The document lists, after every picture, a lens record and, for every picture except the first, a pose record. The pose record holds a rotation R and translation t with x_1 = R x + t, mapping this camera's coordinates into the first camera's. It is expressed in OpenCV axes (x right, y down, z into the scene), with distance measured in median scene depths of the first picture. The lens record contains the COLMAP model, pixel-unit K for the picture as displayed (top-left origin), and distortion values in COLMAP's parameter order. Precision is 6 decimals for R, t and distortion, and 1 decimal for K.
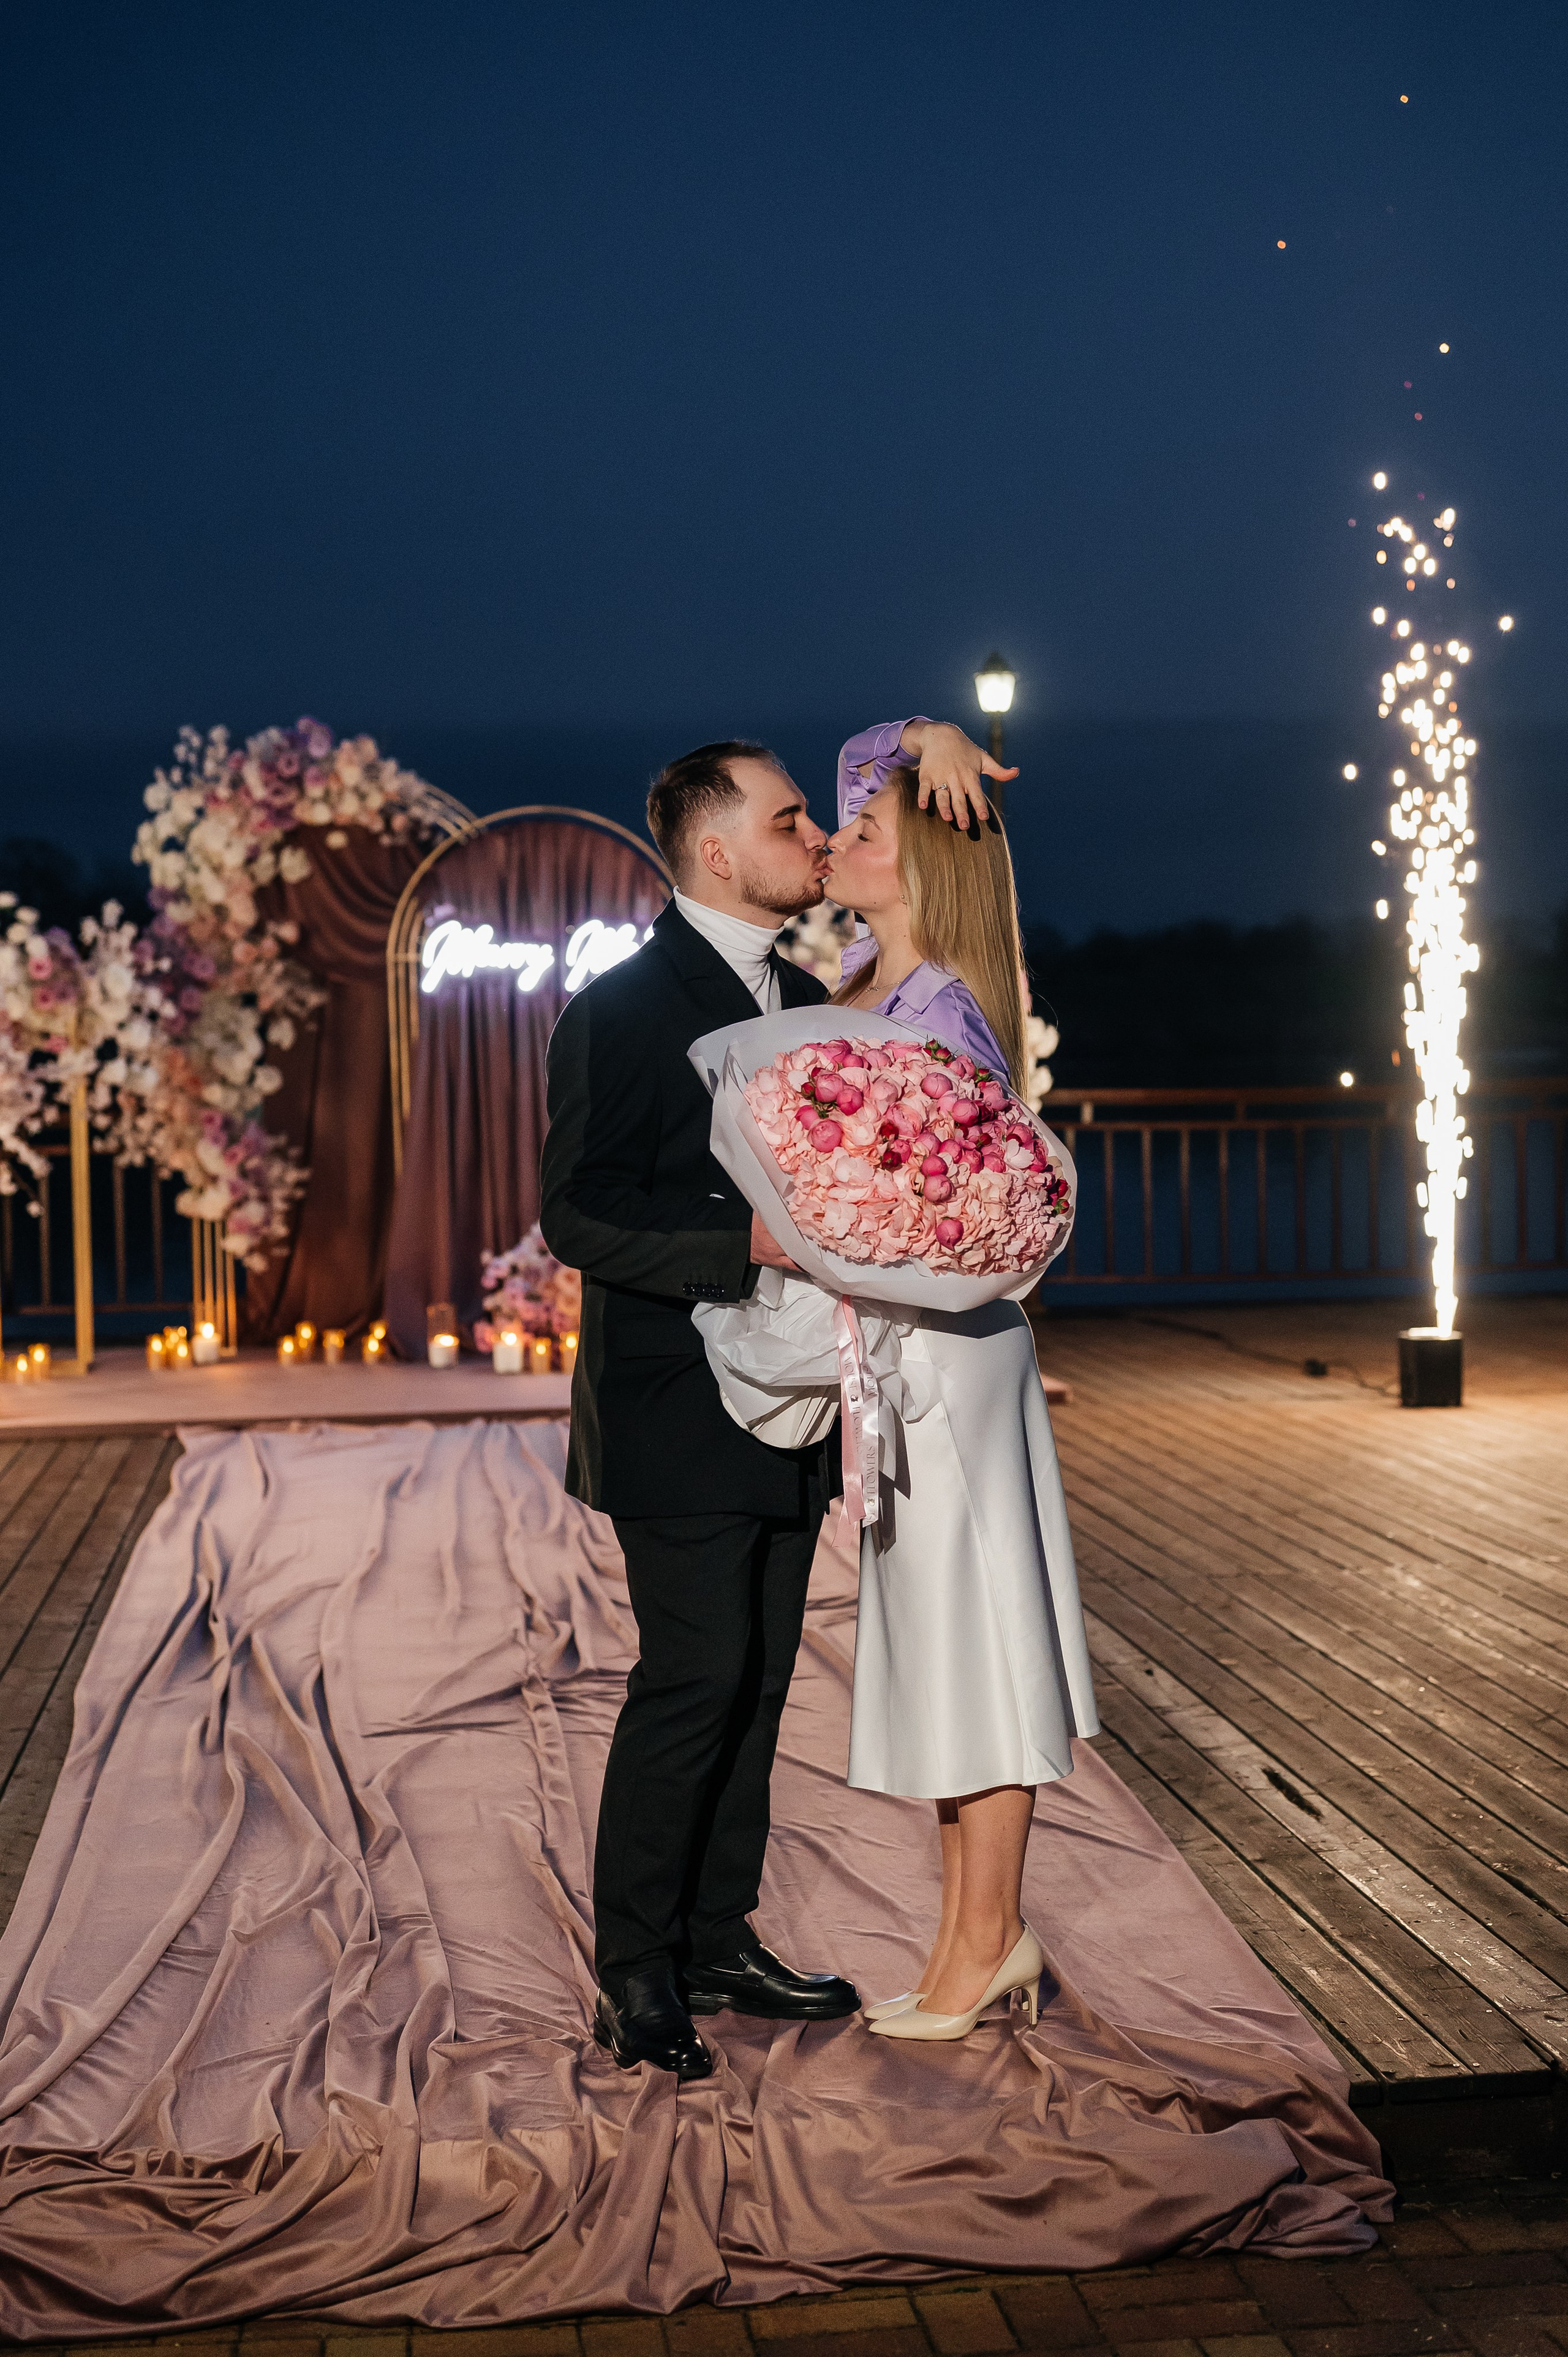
lens RADIAL K [[3384.5, 0, 801.3], [0, 3384.5, 1191.7], [0, 0, 1]] dist [0.026089, 0.000000]
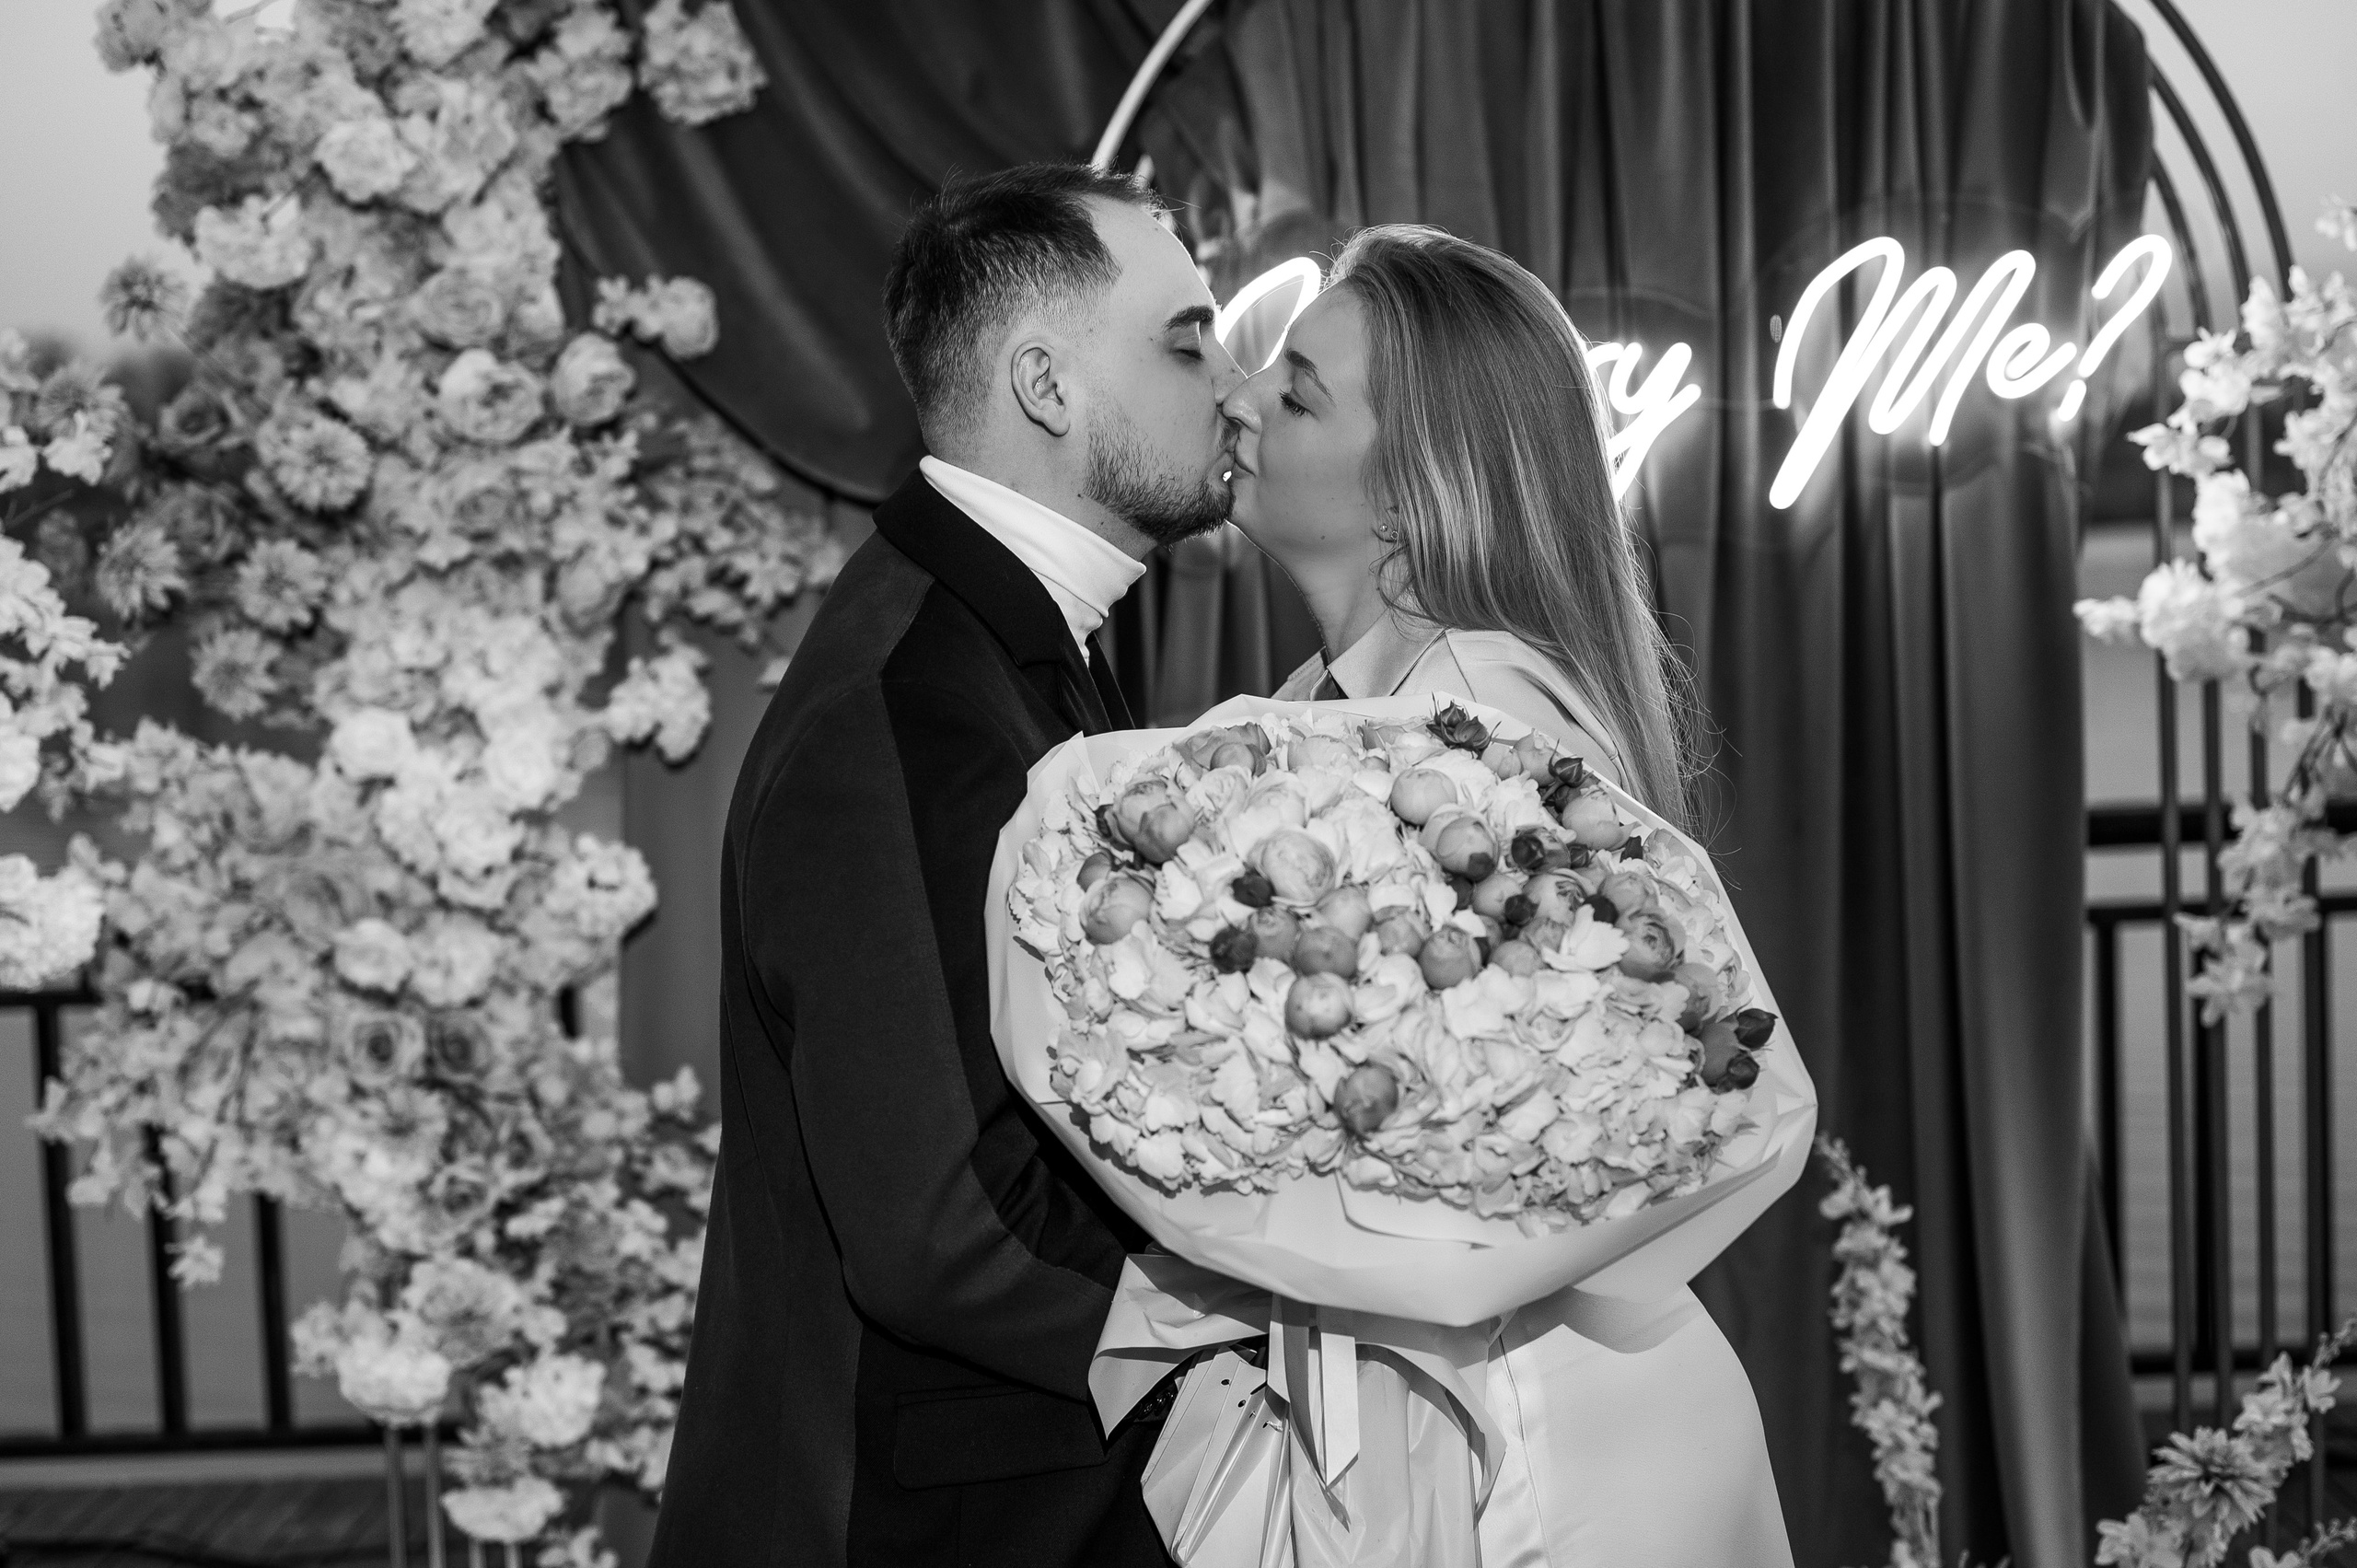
lens RADIAL K [[3384.6, 0, 1184.6], [0, 3384.6, 792.5], [0, 0, 1]] dist [0.026089, 0.000000]
pose [[0.990439, -0.009735, -0.137606, -0.079674], [0.014722, 0.999269, 0.035273, -0.050114], [0.137162, -0.036961, 0.989859, 0.771321]]
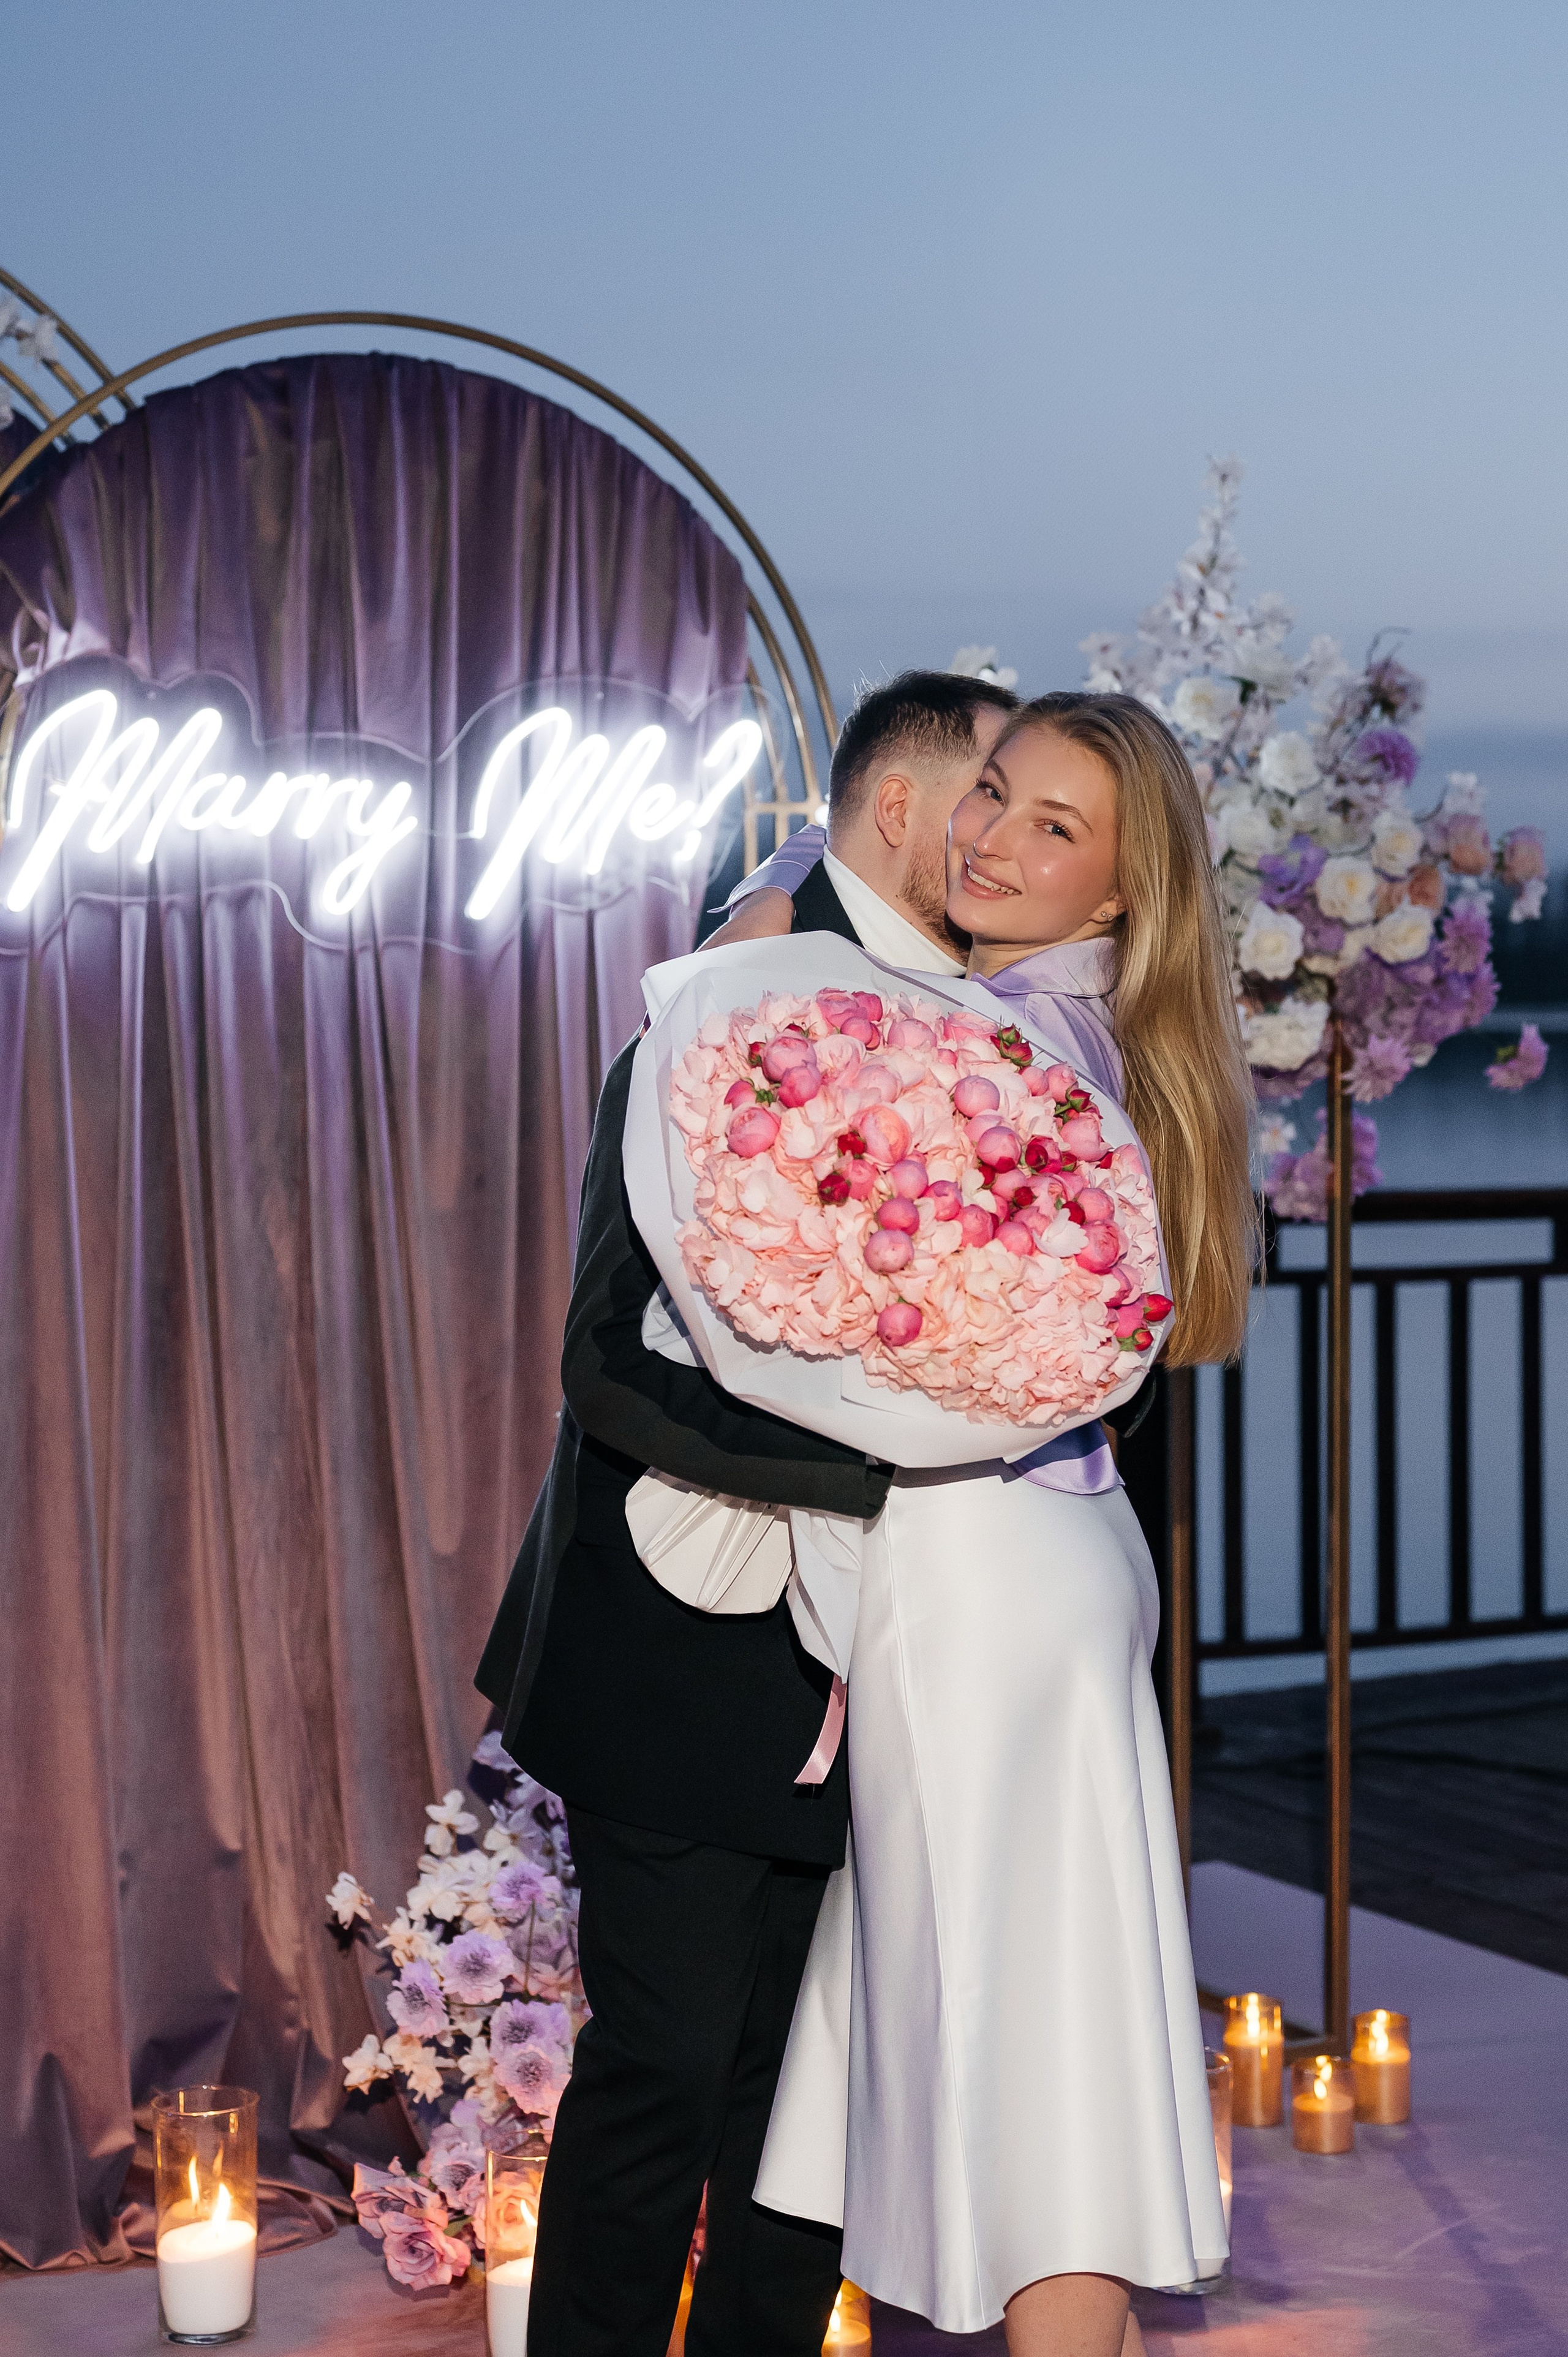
lens RADIAL K [[3883.8, 0, 767.7], [0, 3883.8, 1116.6], [0, 0, 1]] dist [-0.009768, 0.000000]
pose [[0.936387, 0.002783, 0.350959, -0.169621], [0.003351, 0.999852, -0.016870, -0.037787], [-0.350954, 0.016973, 0.936239, 0.687455]]
